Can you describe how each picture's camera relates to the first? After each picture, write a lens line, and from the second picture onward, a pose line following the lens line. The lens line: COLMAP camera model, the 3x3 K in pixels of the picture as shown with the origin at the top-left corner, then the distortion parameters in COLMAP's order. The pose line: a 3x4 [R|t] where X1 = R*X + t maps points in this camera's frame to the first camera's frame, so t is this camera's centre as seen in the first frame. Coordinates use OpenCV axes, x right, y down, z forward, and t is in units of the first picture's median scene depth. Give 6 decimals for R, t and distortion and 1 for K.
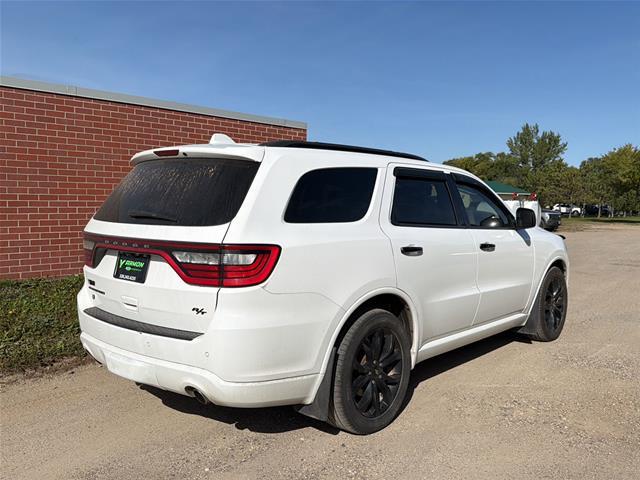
lens RADIAL K [[584.8, 0, 352.5], [0, 584.8, 238.3], [0, 0, 1]] dist [0.134898, -0.218271]
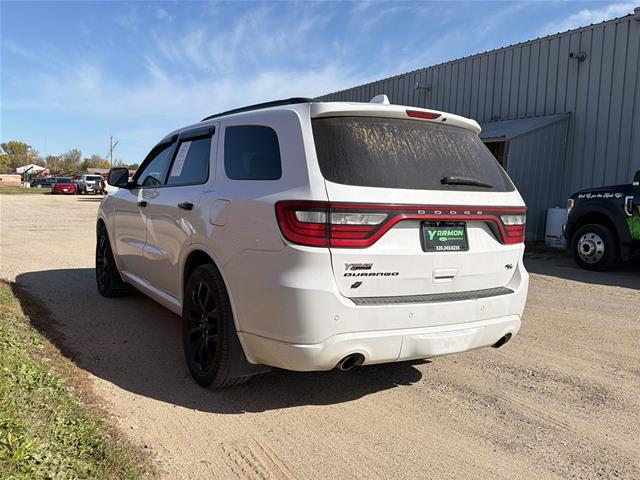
lens RADIAL K [[549.8, 0, 320.0], [0, 549.8, 240.0], [0, 0, 1]] dist [0.025946, -0.001534]
pose [[0.315162, -0.079789, 0.945678, -1.250637], [0.025692, 0.996812, 0.075541, -0.016553], [-0.948690, 0.000489, 0.316207, 0.913653]]
